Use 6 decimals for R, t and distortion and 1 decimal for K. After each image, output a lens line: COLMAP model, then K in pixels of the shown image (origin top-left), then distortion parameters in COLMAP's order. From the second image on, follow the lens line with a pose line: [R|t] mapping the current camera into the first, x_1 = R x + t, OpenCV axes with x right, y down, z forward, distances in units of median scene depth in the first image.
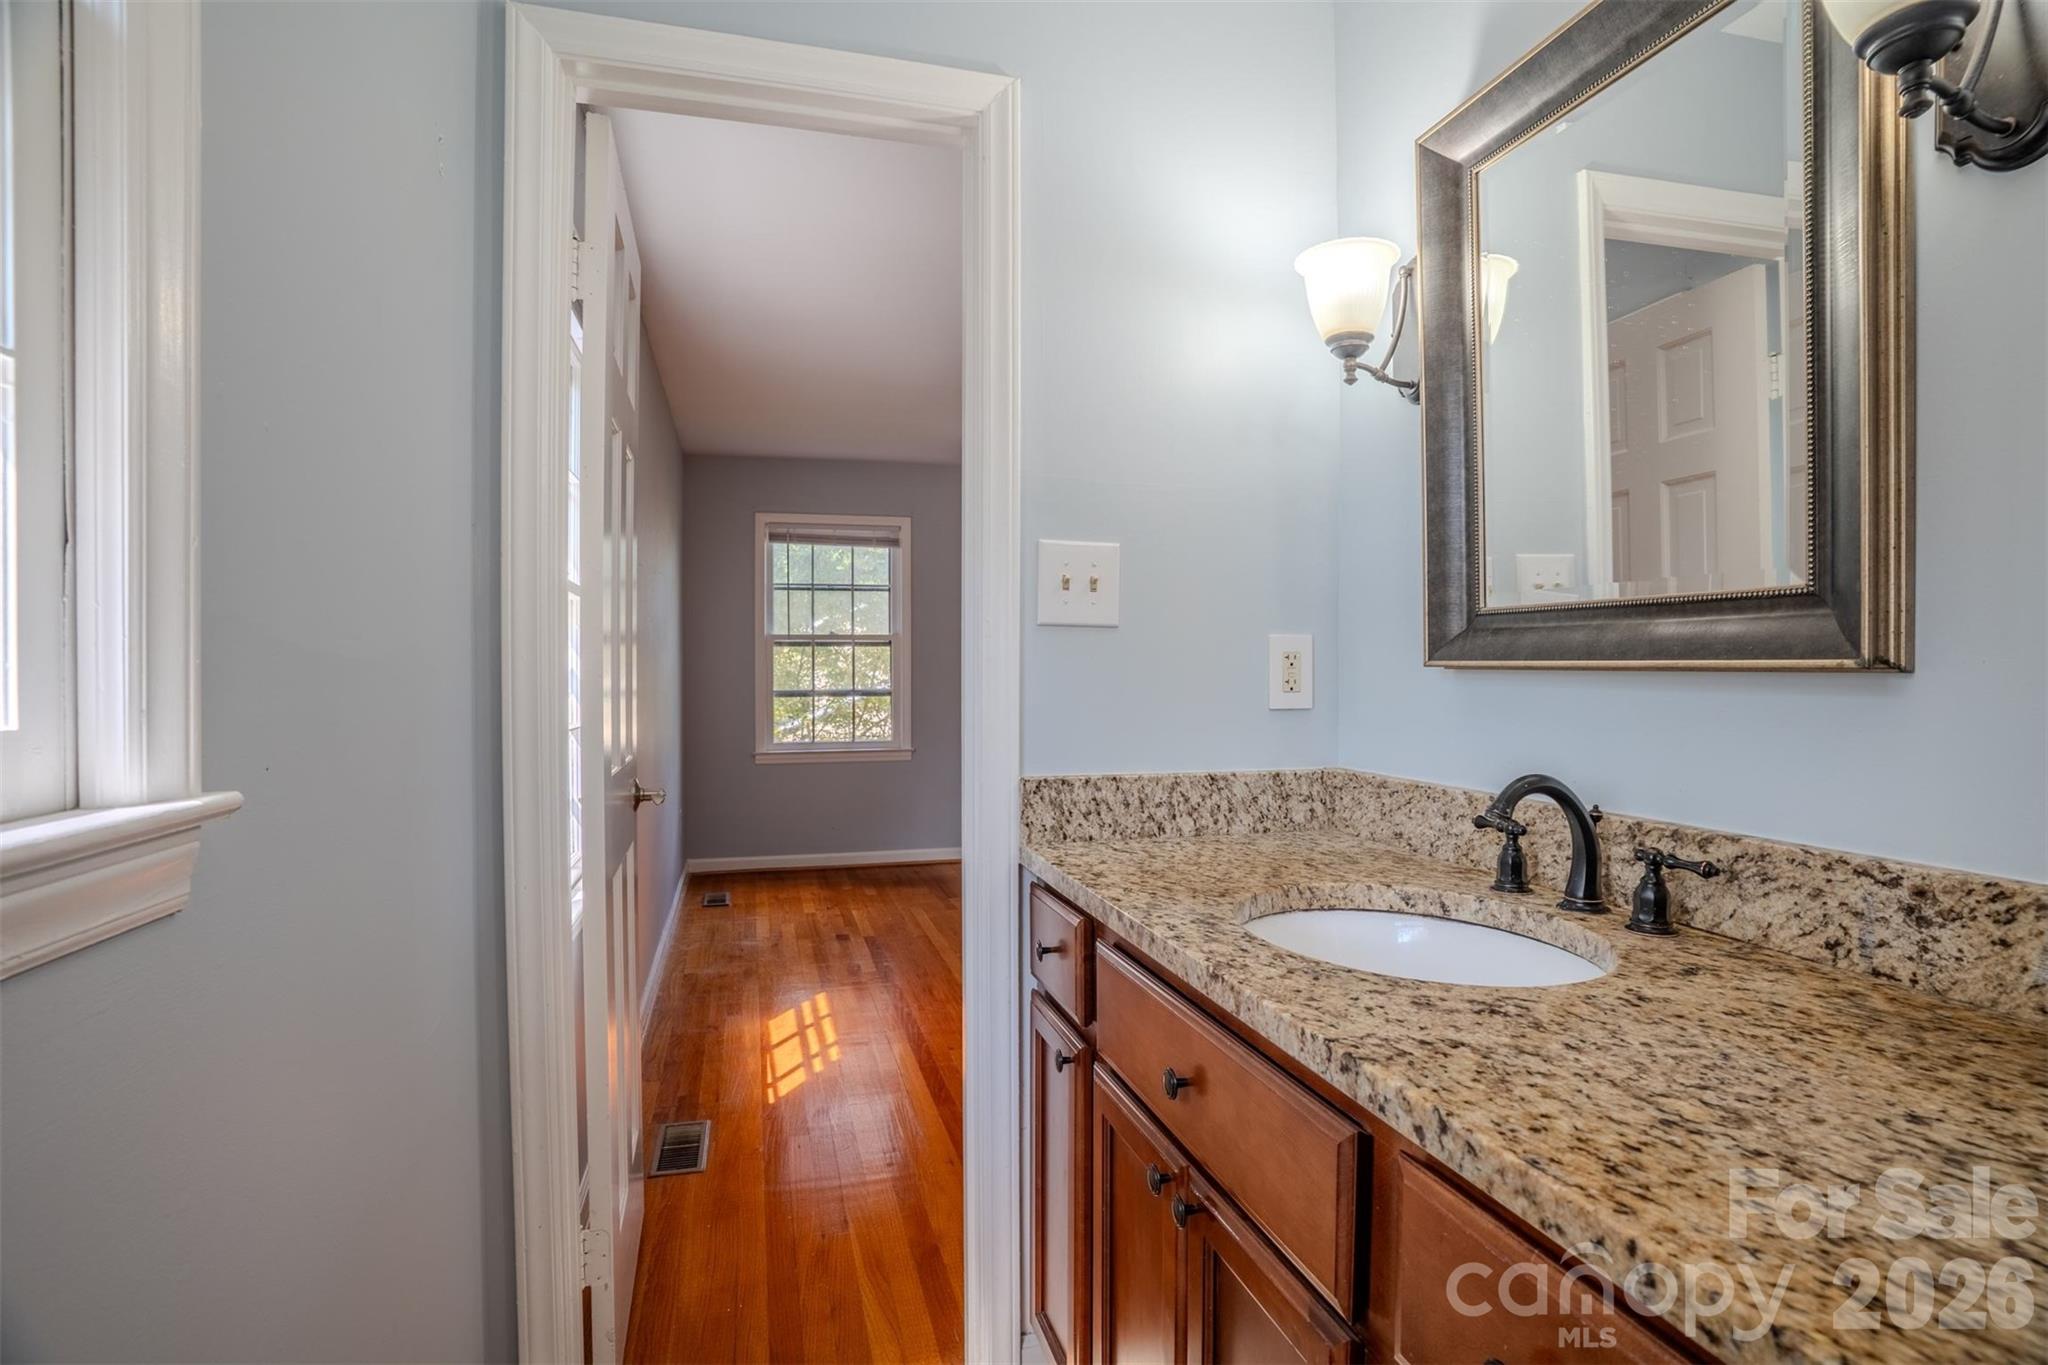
lens RADIAL K [[1007.2, 0, 1024.0], [0, 1007.2, 682.5], [0, 0, 1]] dist [-0.072516, 0.032605]
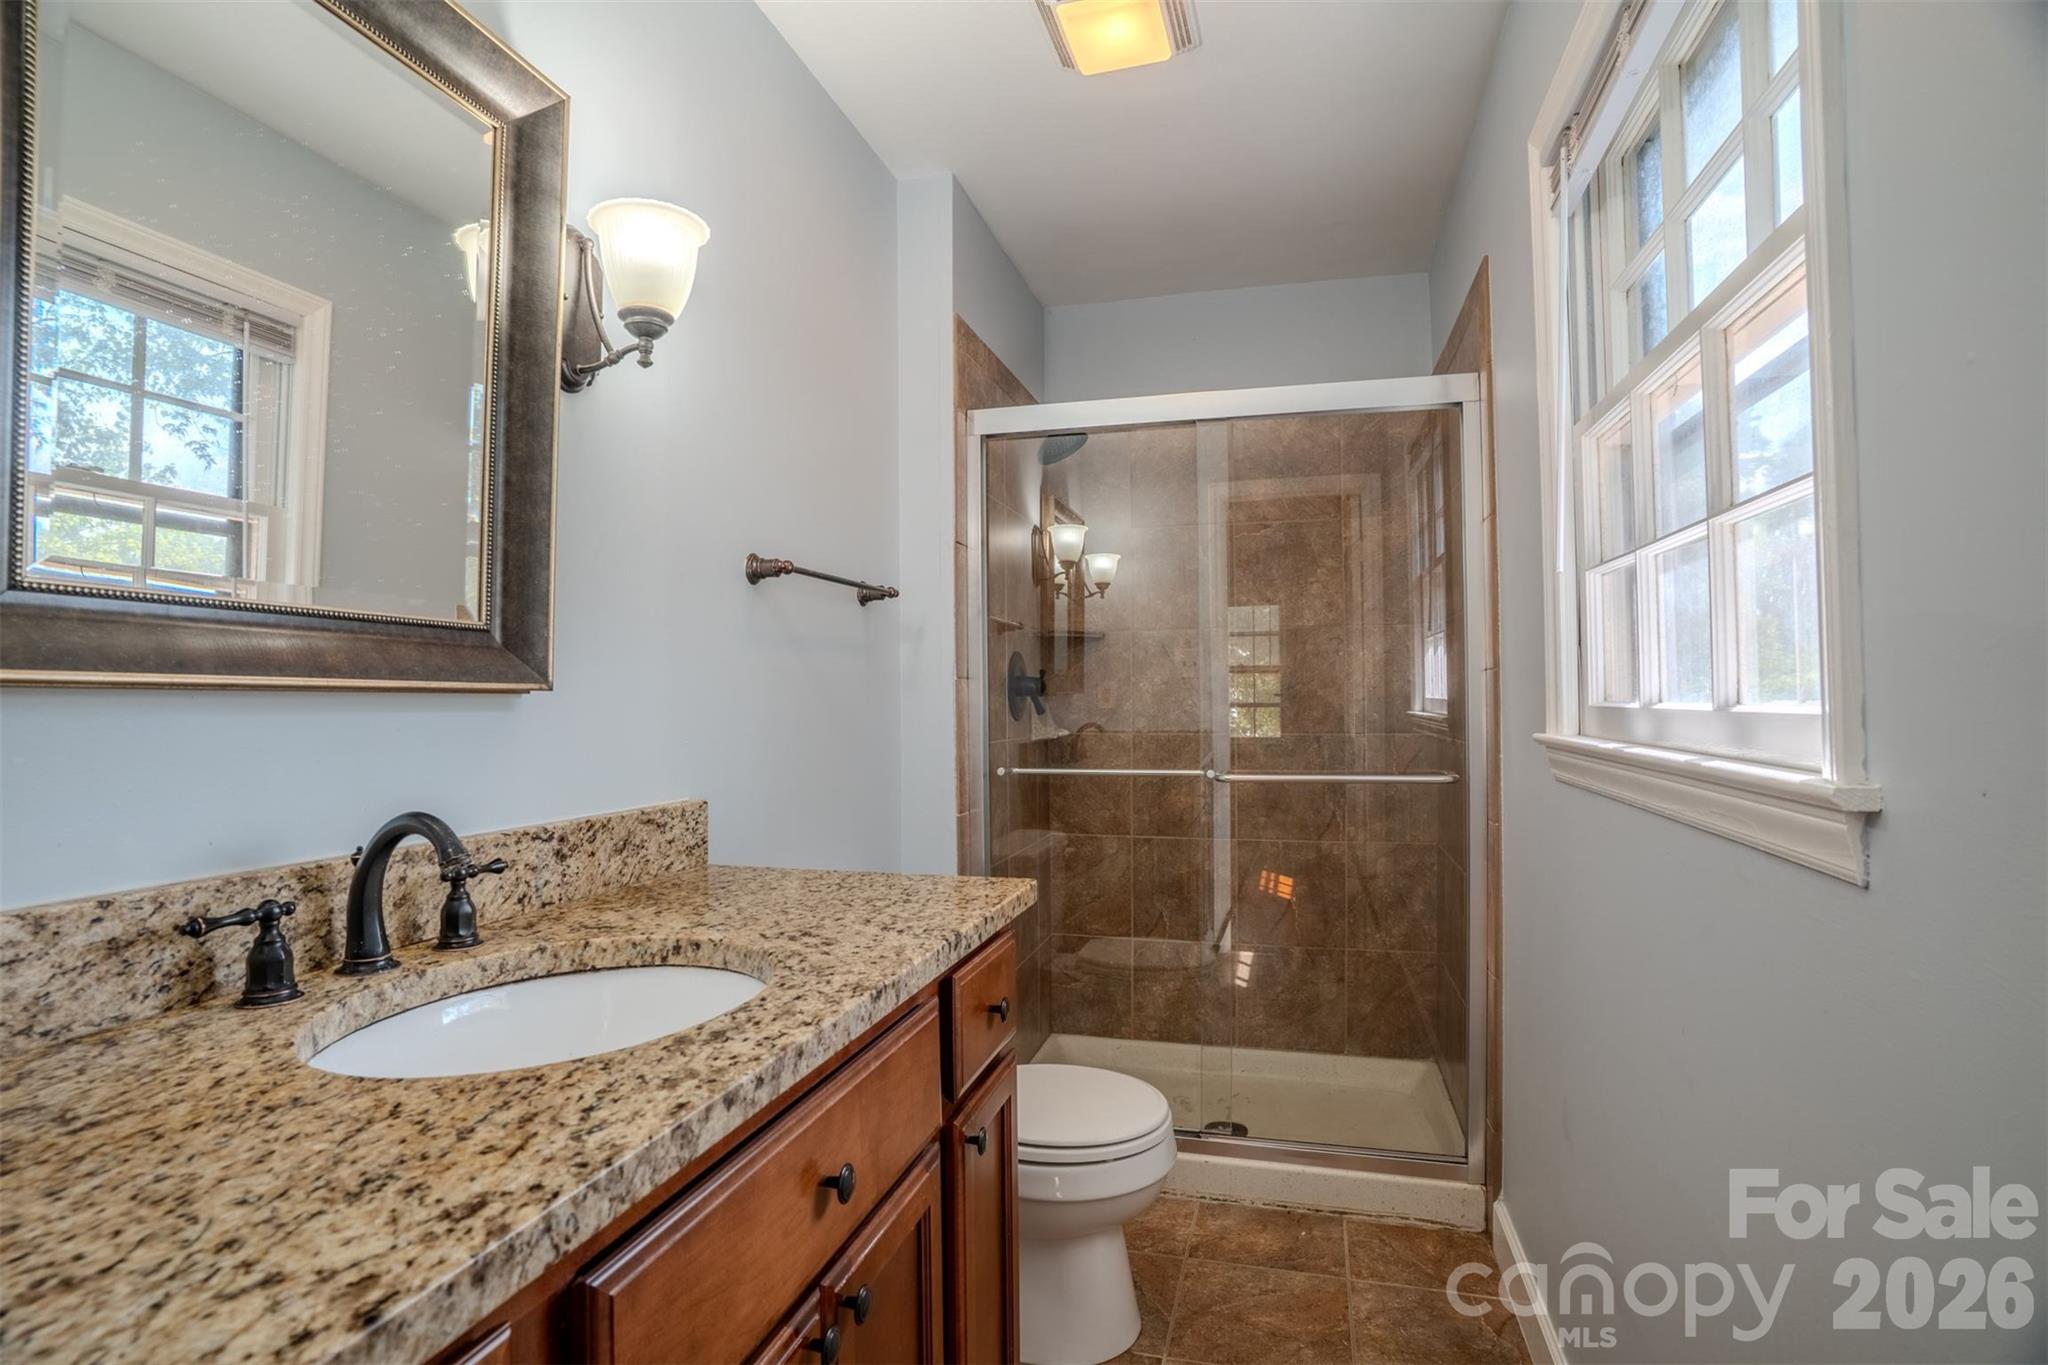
lens RADIAL K [[1007.2, 0, 1024.0], [0, 1007.2, 682.5], [0, 0, 1]] dist [-0.072516, 0.032605]
pose [[-0.862387, 0.015069, 0.506024, -0.453591], [0.012987, 0.999886, -0.007642, -0.006595], [-0.506082, -0.000019, -0.862485, 1.834234]]
